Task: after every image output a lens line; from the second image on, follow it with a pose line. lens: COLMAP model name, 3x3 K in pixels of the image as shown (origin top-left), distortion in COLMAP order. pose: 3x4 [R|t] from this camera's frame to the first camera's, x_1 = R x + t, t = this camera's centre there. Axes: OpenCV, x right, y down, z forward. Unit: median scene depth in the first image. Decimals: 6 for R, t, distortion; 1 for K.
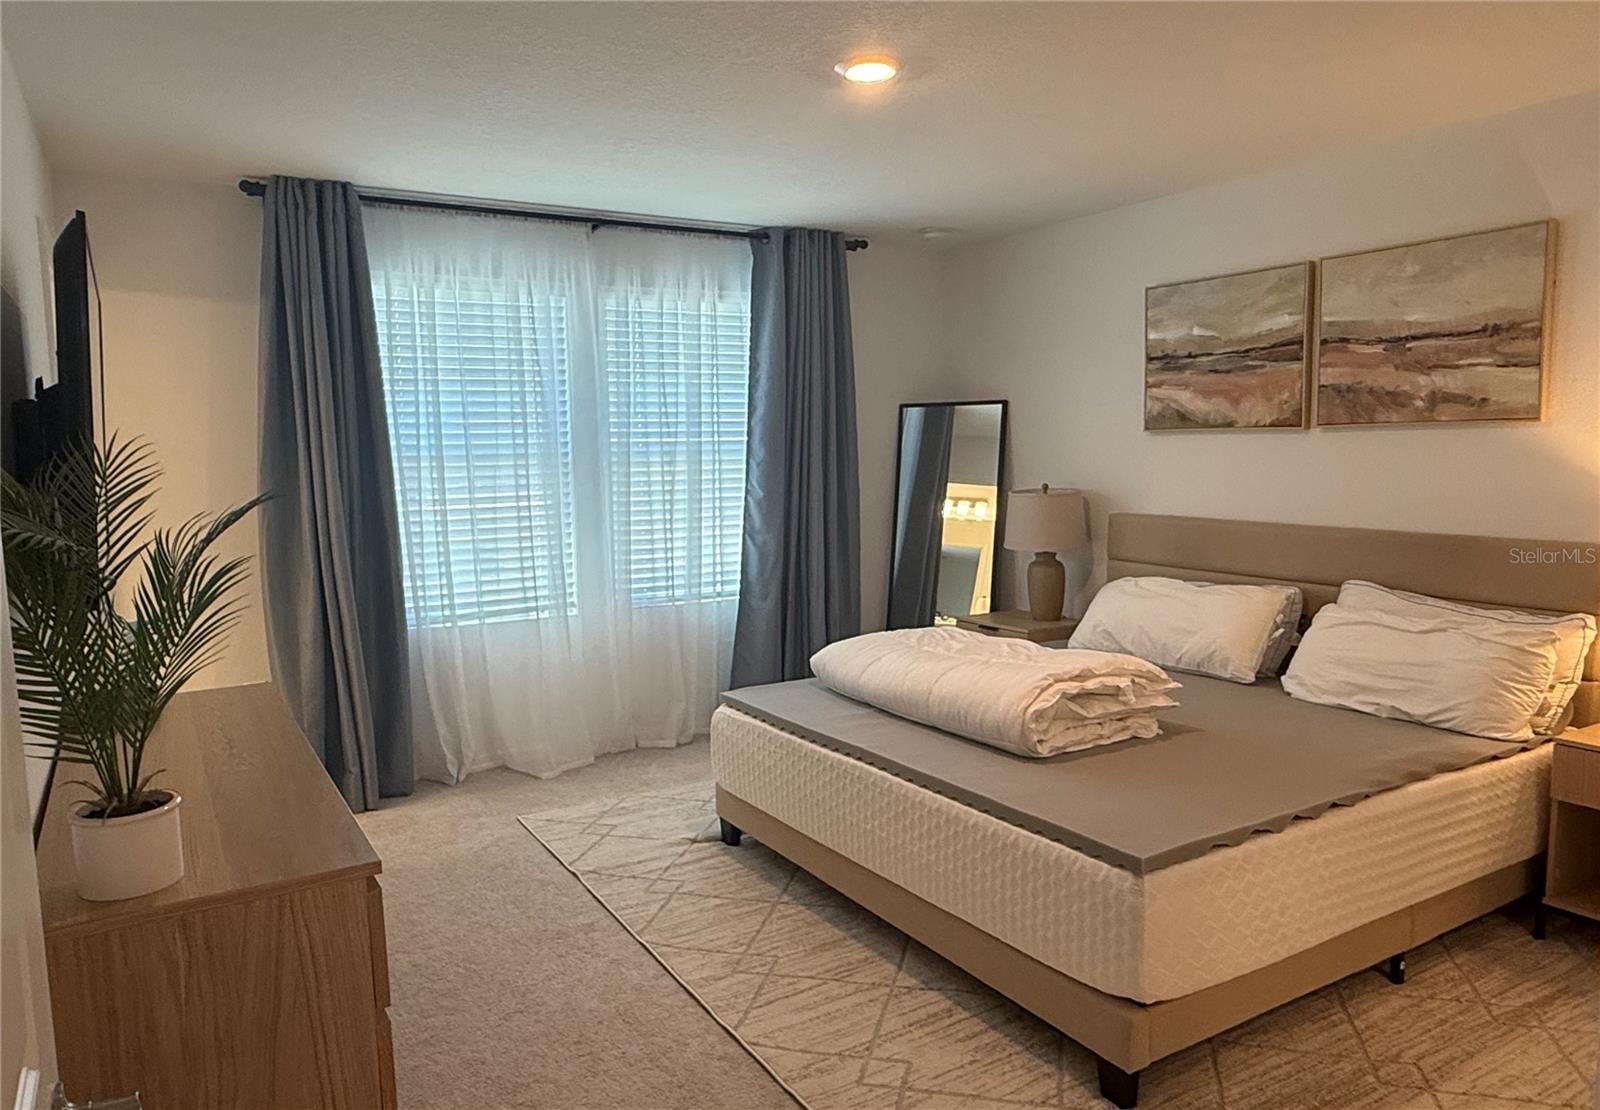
lens RADIAL K [[1116.6, 0, 799.6], [0, 1116.6, 561.3], [0, 0, 1]] dist [-0.000755, -0.003090]
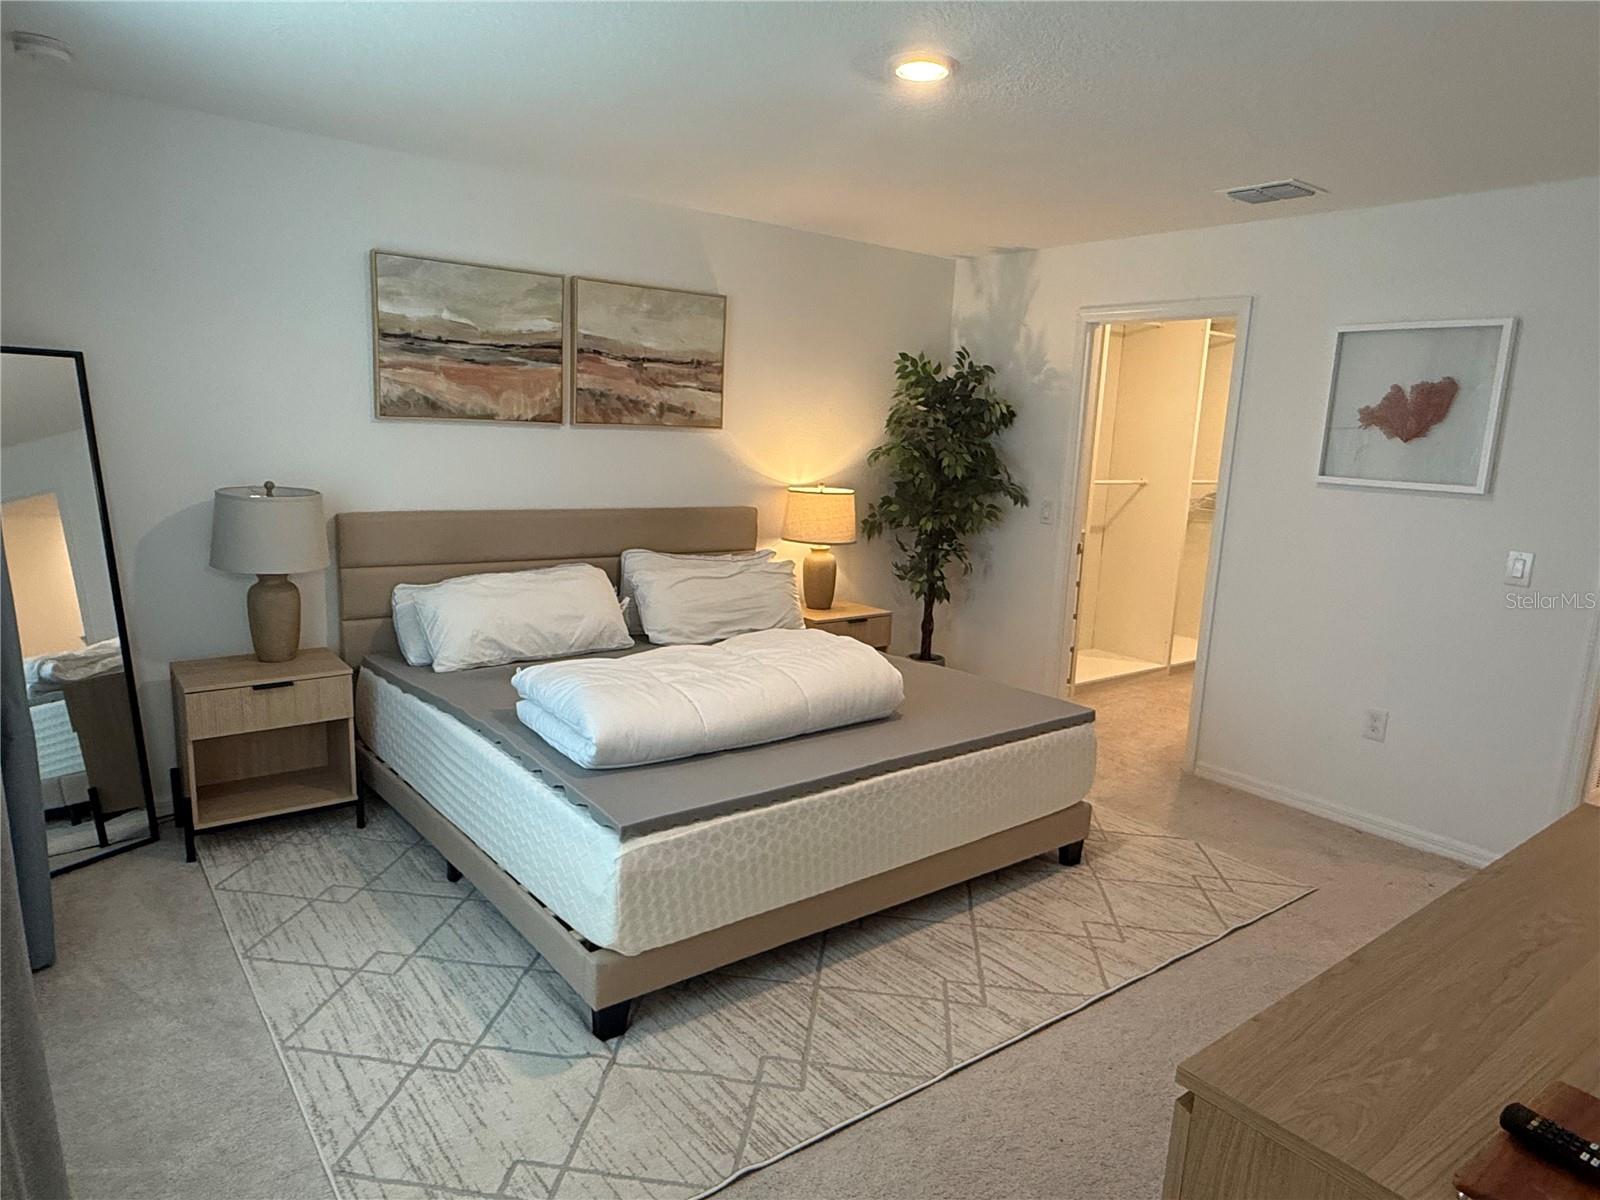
lens RADIAL K [[990.1, 0, 801.1], [0, 990.1, 602.4], [0, 0, 1]] dist [0.001056, 0.000041]
pose [[-0.127856, -0.167575, 0.977533, -0.629456], [0.061813, 0.982360, 0.176487, -0.109279], [-0.989865, 0.082989, -0.115243, 0.934961]]
